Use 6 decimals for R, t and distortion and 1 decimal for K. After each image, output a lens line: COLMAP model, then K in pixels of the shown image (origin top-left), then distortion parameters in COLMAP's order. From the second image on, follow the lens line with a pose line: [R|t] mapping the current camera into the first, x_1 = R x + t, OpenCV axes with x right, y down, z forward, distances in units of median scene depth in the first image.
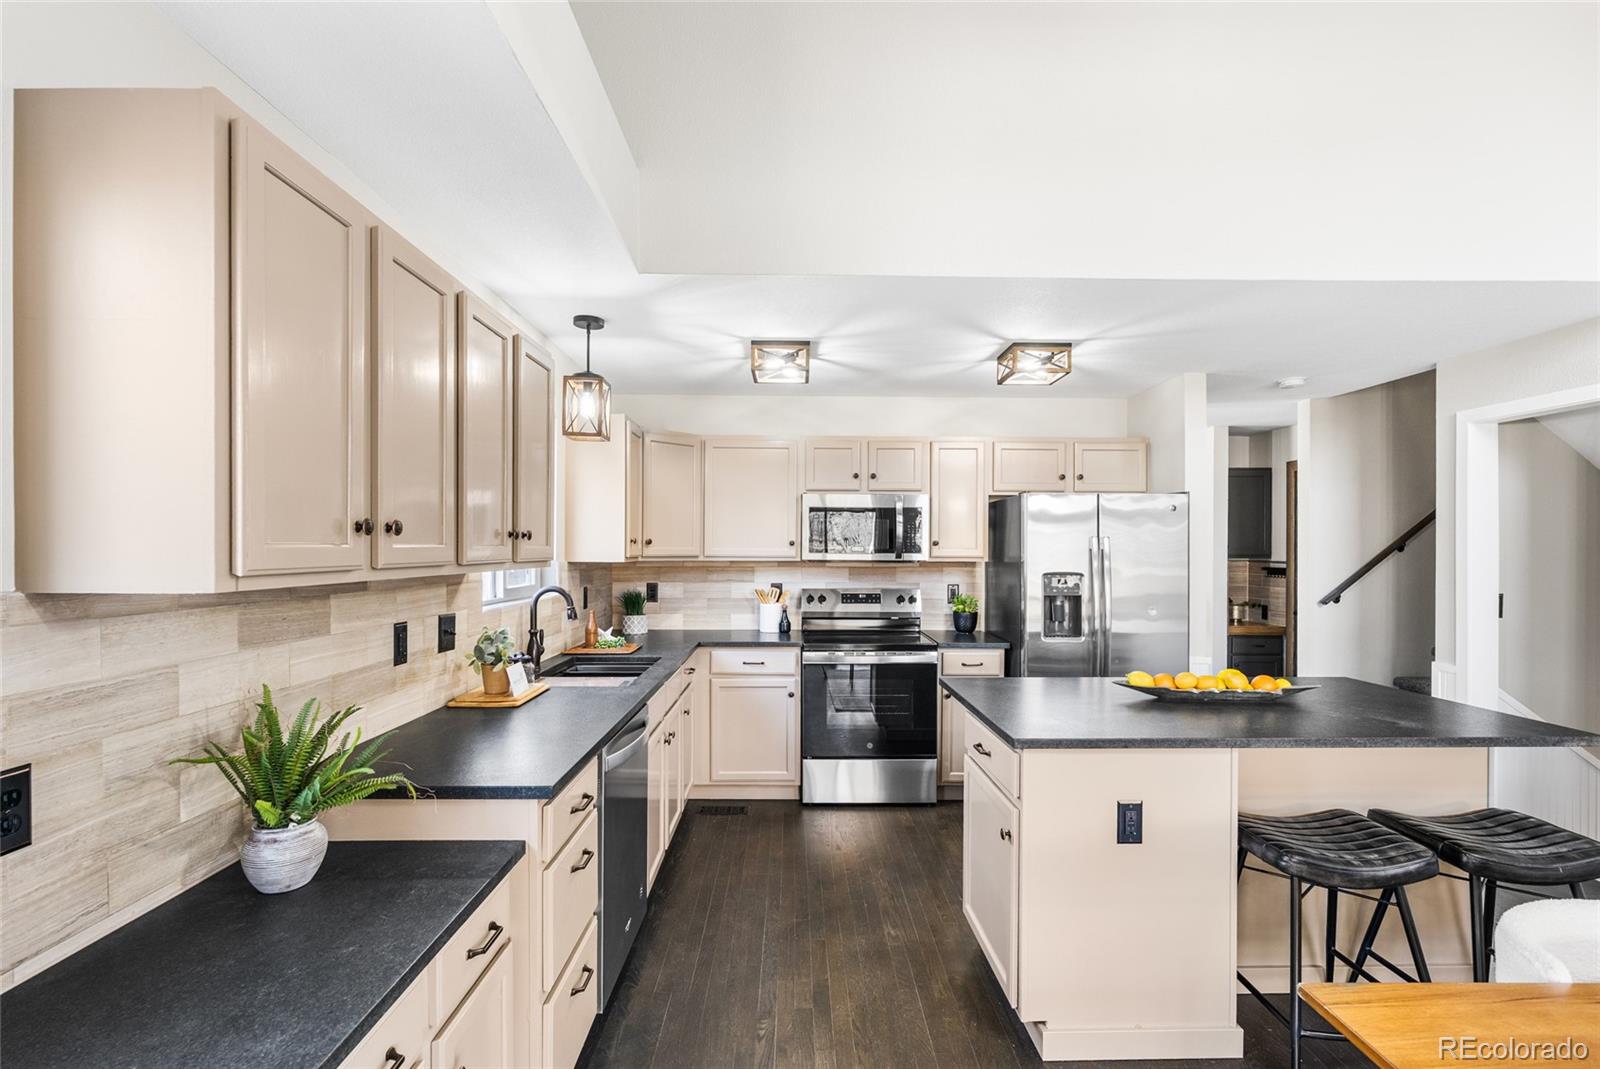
lens RADIAL K [[720.9, 0, 800.0], [0, 720.9, 546.4], [0, 0, 1]] dist [-0.005619, -0.000152]
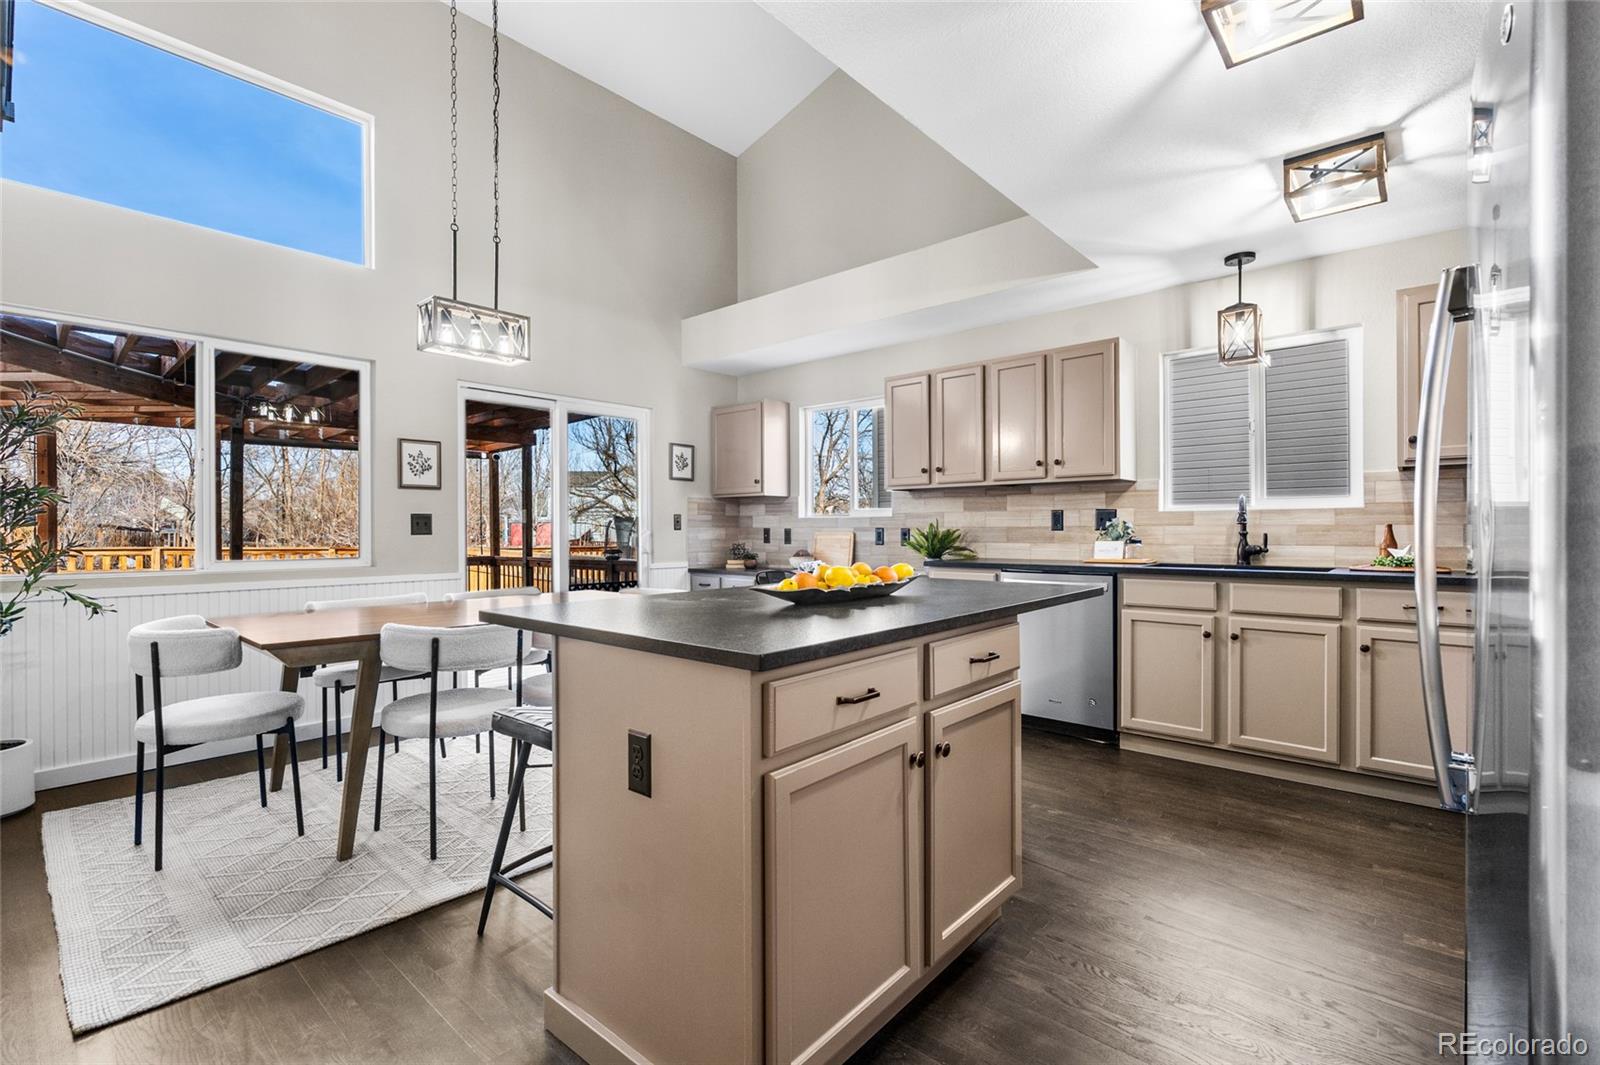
lens RADIAL K [[720.9, 0, 791.0], [0, 720.9, 536.9], [0, 0, 1]] dist [-0.005619, -0.000152]
pose [[-0.665559, 0.002179, -0.746342, 1.120238], [0.001652, 0.999998, 0.001446, 0.133622], [0.746343, -0.000270, -0.665561, 1.349002]]
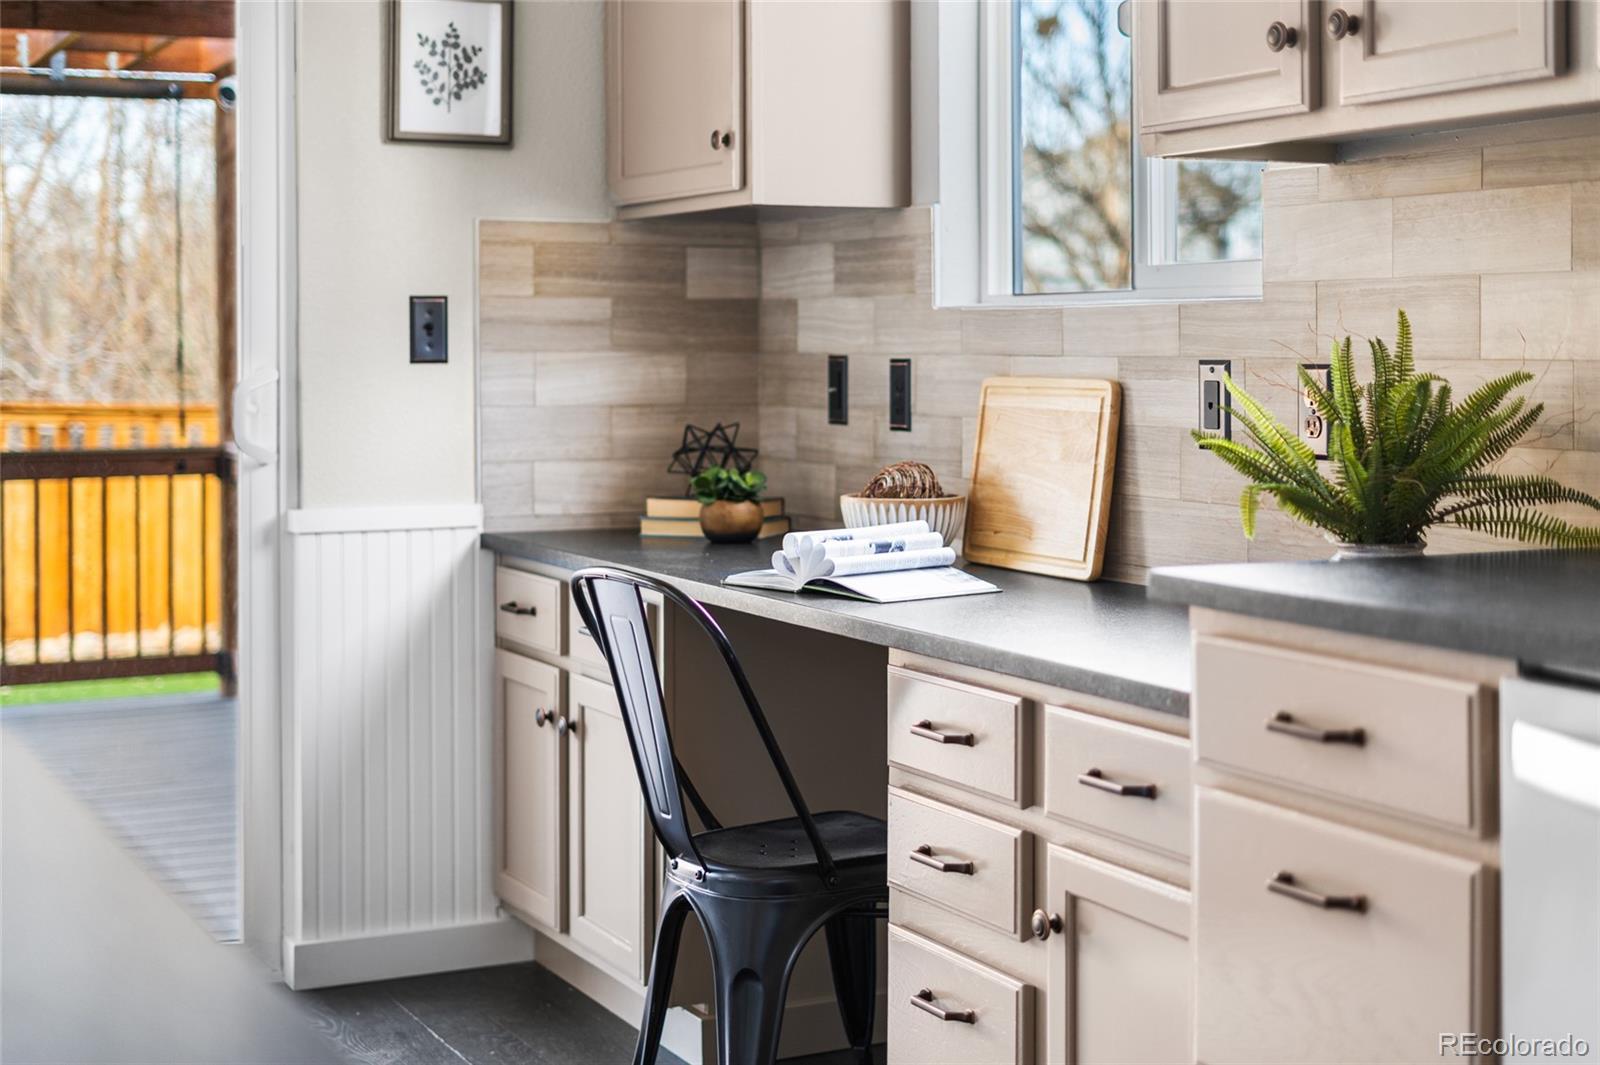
lens RADIAL K [[2346.8, 0, 802.3], [0, 2346.8, 530.4], [0, 0, 1]] dist [-0.005019, 0.000000]
pose [[-0.895249, 0.034755, -0.444209, 0.284486], [0.001348, 0.997160, 0.075300, 0.109663], [0.445565, 0.066814, -0.892753, 1.231021]]
